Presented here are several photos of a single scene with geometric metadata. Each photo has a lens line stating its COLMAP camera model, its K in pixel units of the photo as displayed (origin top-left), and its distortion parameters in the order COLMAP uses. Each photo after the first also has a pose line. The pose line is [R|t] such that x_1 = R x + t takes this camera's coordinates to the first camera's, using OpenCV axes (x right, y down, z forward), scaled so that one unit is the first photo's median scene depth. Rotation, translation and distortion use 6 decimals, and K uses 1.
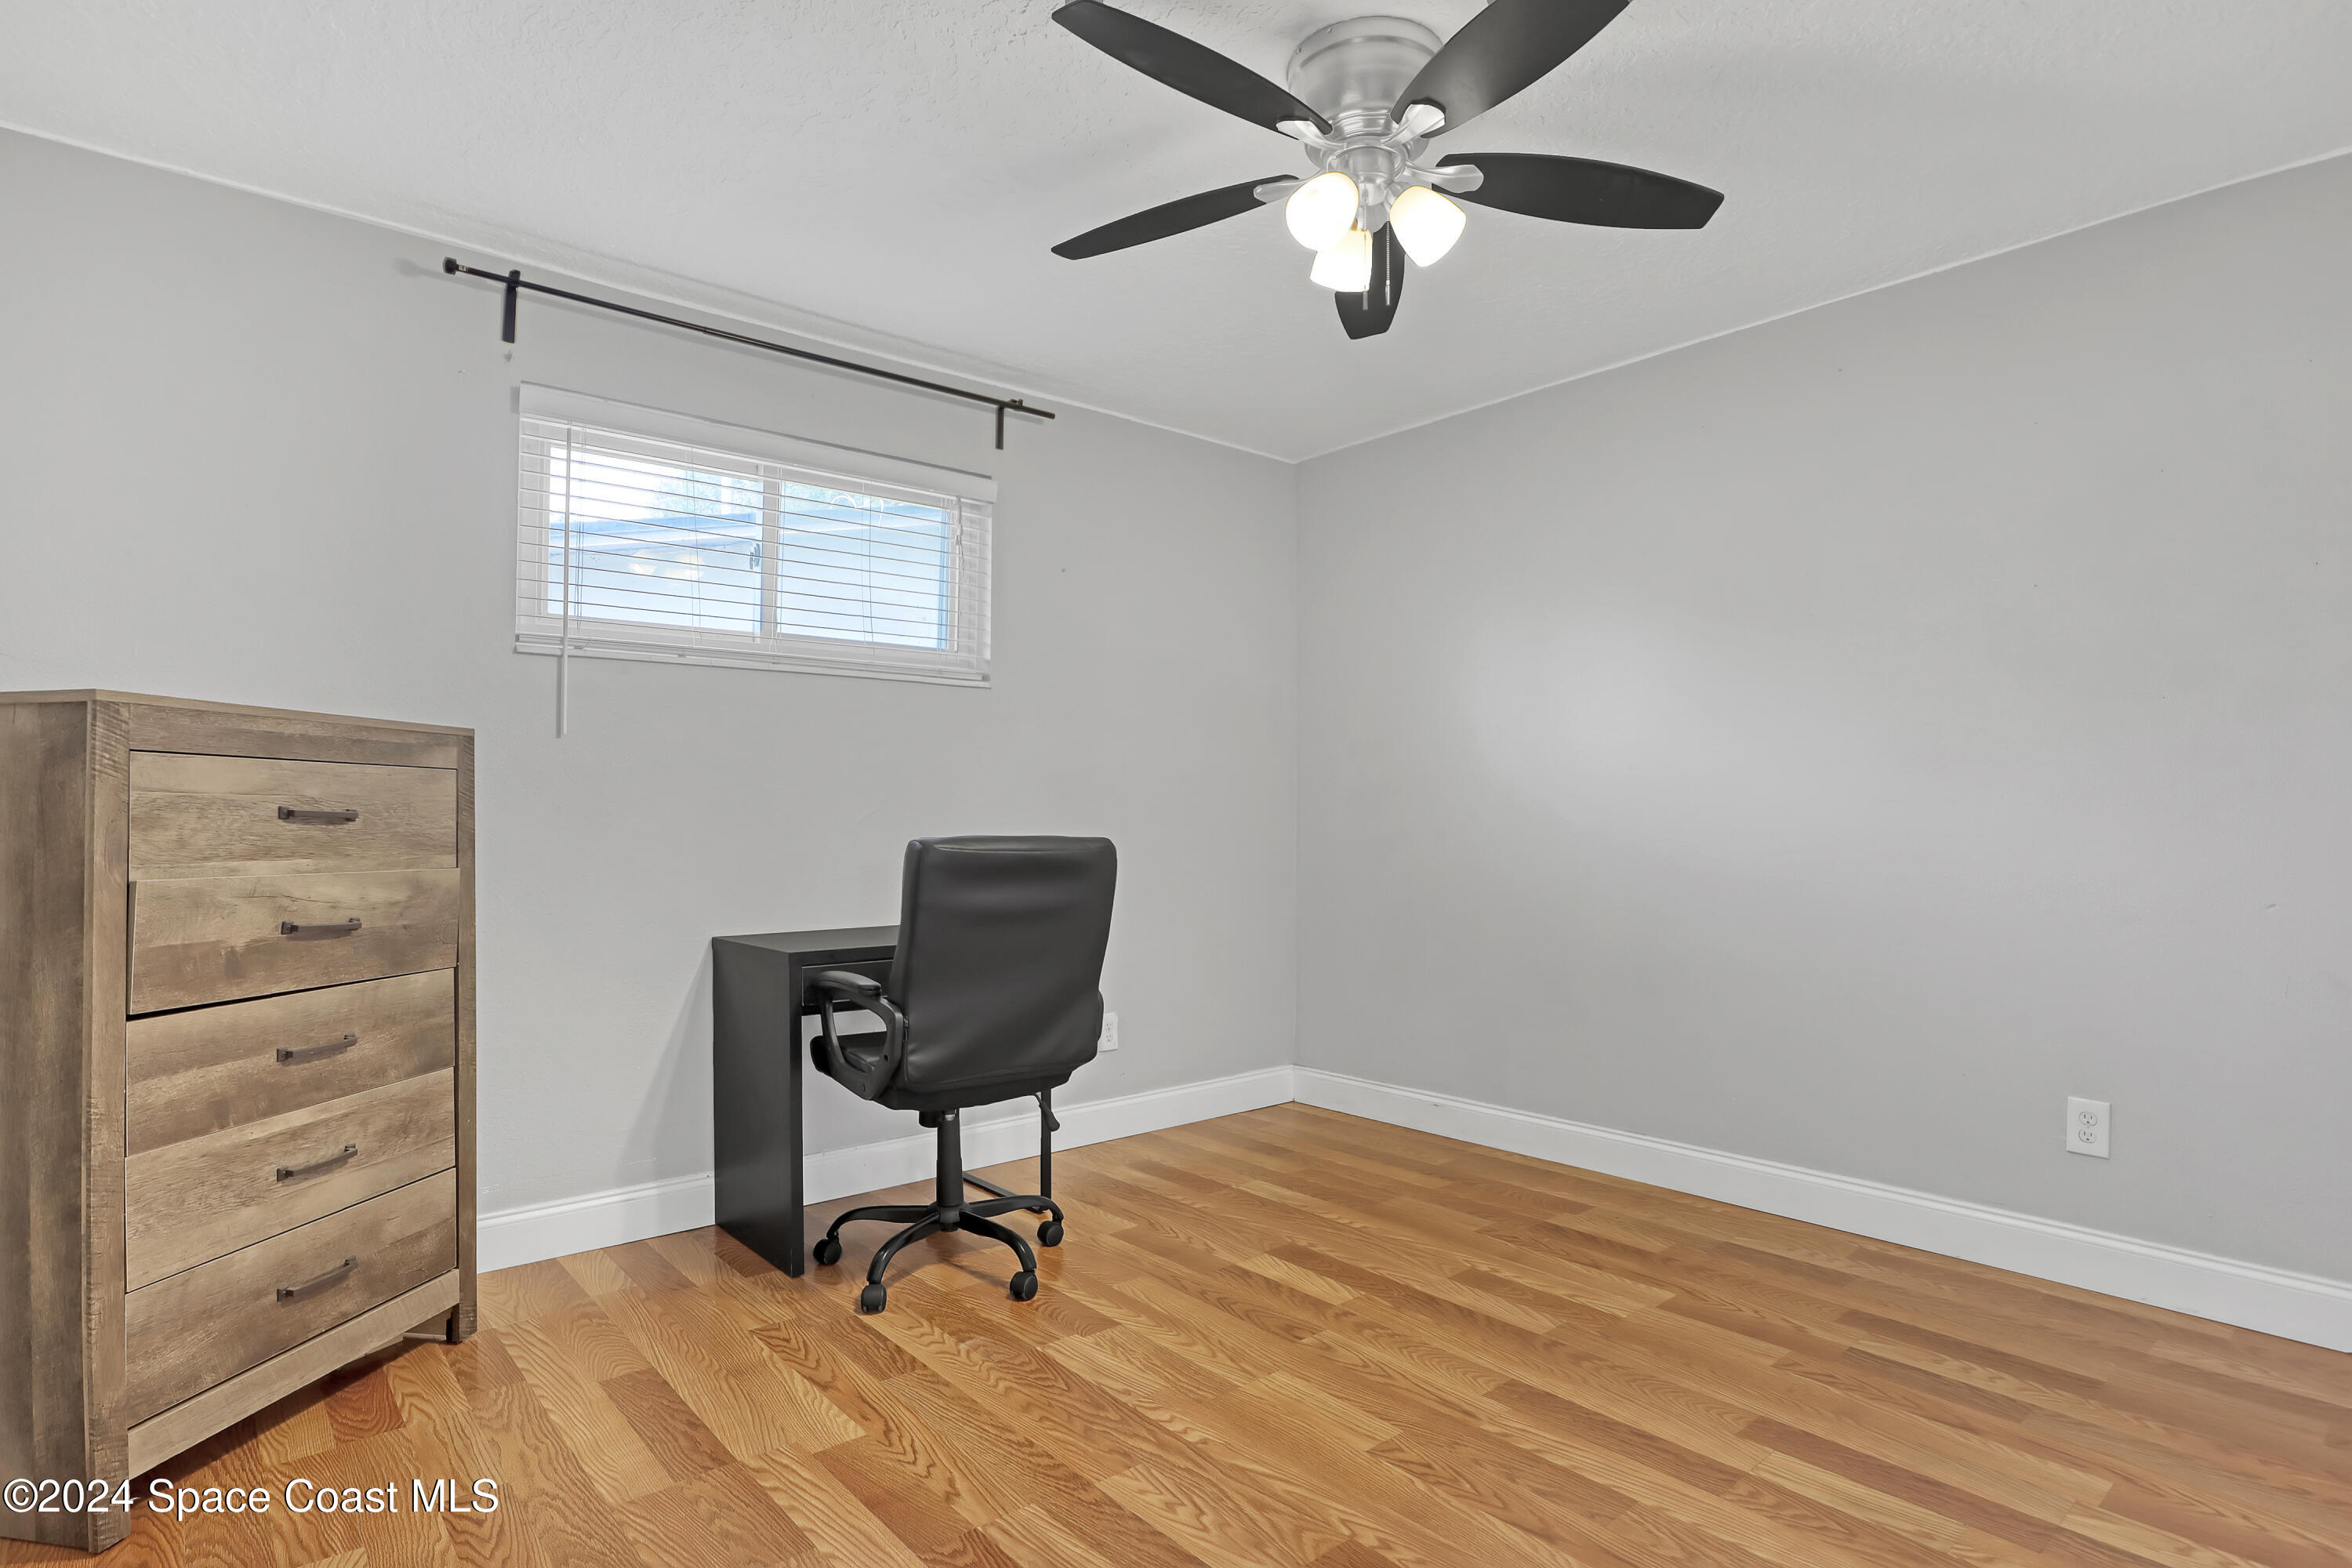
lens RADIAL K [[1223.3, 0, 1182.6], [0, 1223.3, 795.0], [0, 0, 1]] dist [-0.039103, 0.011563]
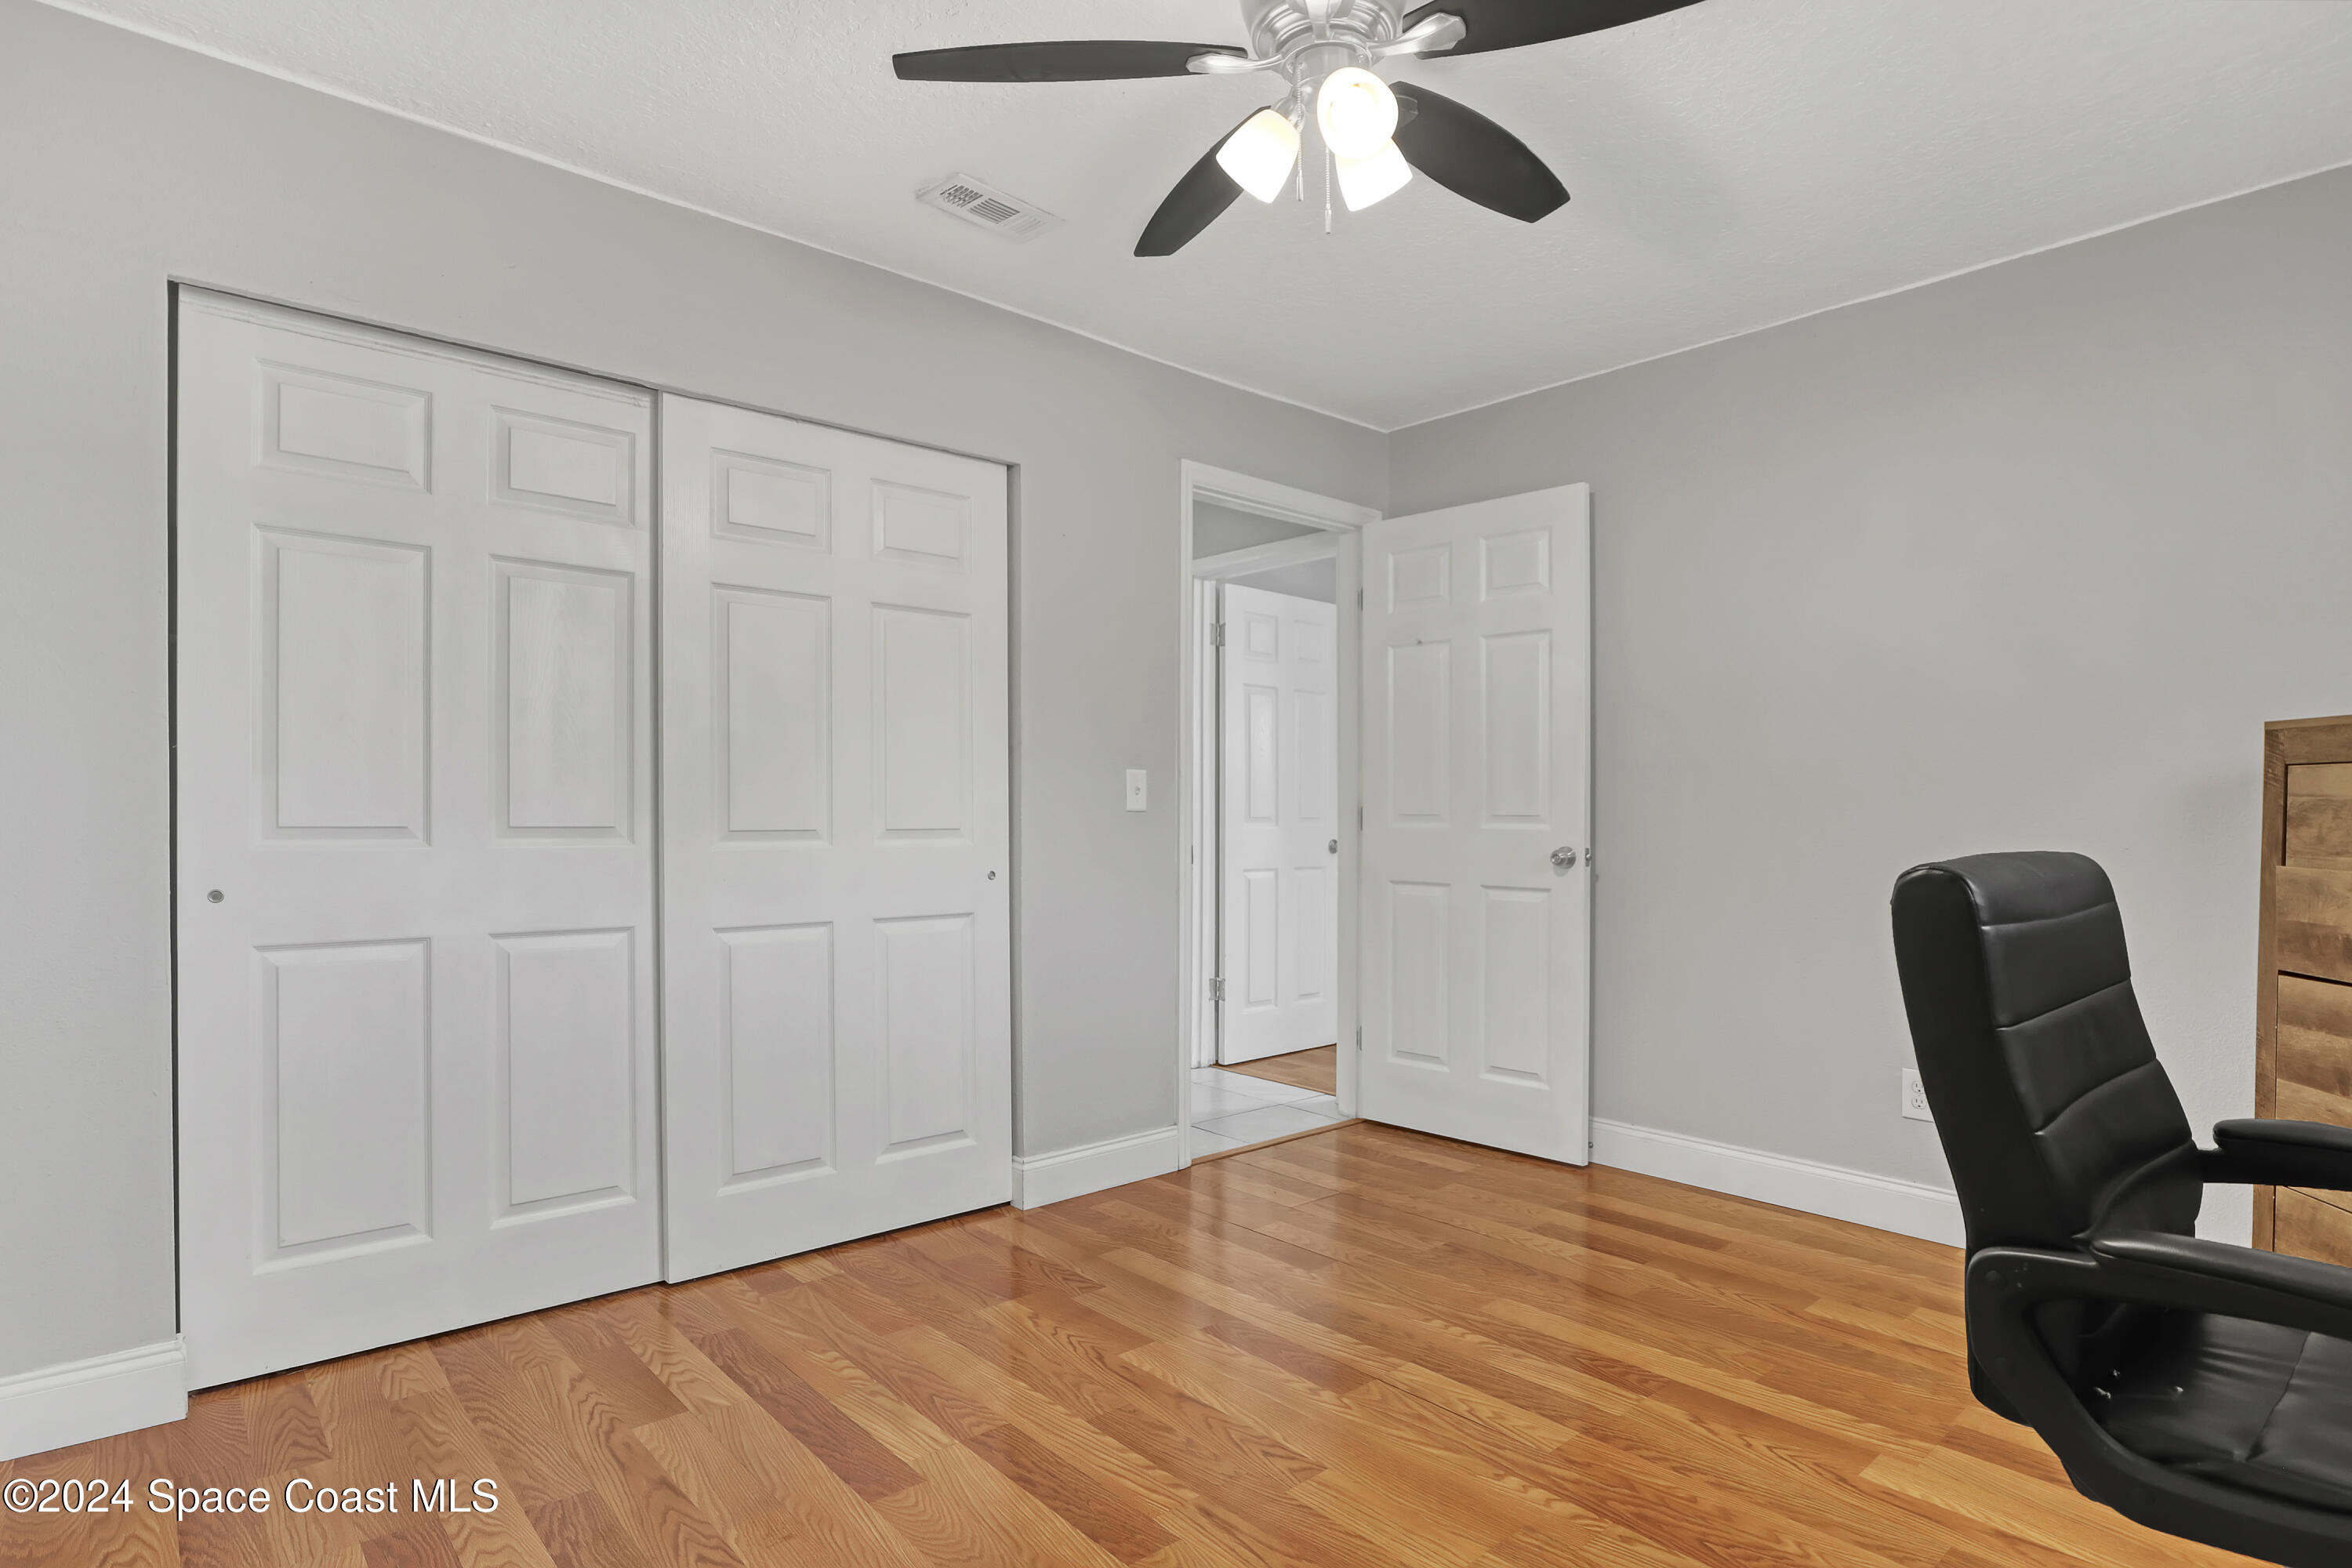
lens RADIAL K [[1223.3, 0, 1170.7], [0, 1223.3, 803.5], [0, 0, 1]] dist [-0.039103, 0.011563]
pose [[-0.999956, -0.003911, -0.008540, 0.305431], [-0.003721, 0.999749, -0.022094, 0.034142], [0.008624, -0.022061, -0.999719, 2.103252]]
